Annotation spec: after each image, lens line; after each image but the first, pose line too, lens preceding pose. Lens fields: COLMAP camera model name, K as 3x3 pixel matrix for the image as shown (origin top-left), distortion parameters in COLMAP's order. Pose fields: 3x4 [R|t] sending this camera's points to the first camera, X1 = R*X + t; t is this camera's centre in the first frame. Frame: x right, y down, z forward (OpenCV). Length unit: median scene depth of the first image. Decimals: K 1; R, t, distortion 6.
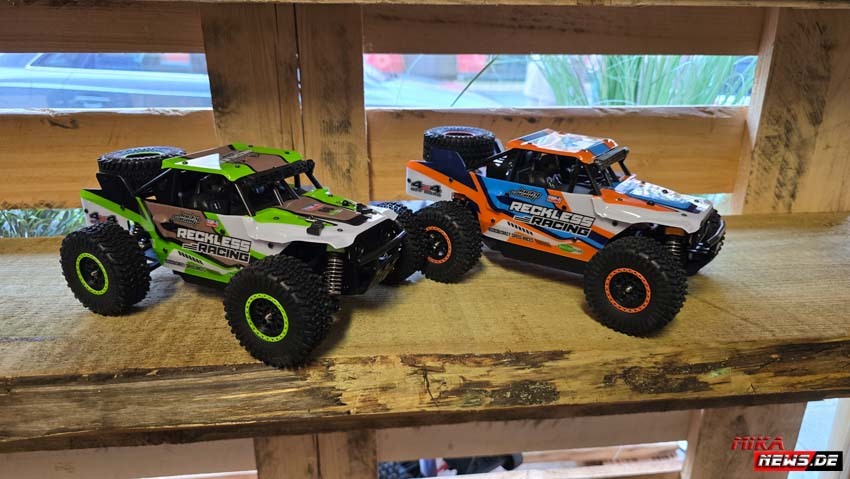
lens RADIAL K [[596.5, 0, 426.5], [0, 596.5, 242.4], [0, 0, 1]] dist [0.021600, 0.000904]
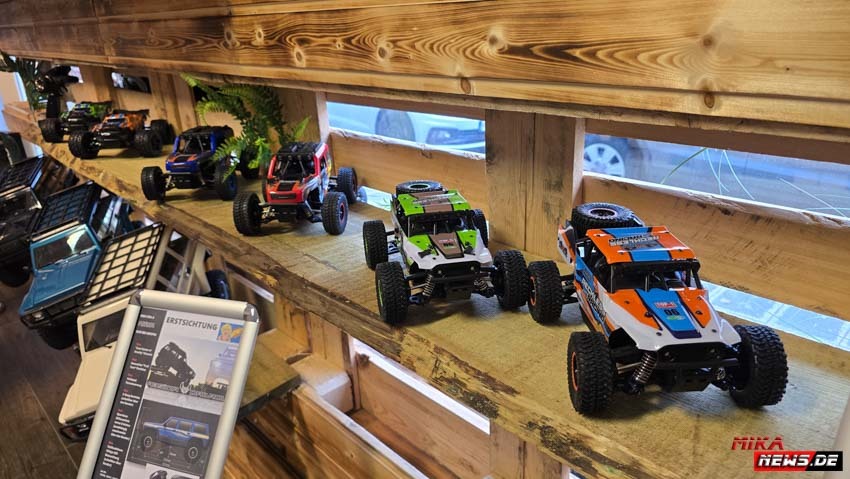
lens RADIAL K [[596.5, 0, 425.2], [0, 596.5, 238.4], [0, 0, 1]] dist [0.021600, 0.000904]
pose [[0.585921, 0.252490, -0.770029, 1.038226], [-0.233492, 0.962524, 0.137942, -0.281812], [0.776001, 0.098973, 0.622918, -0.036785]]
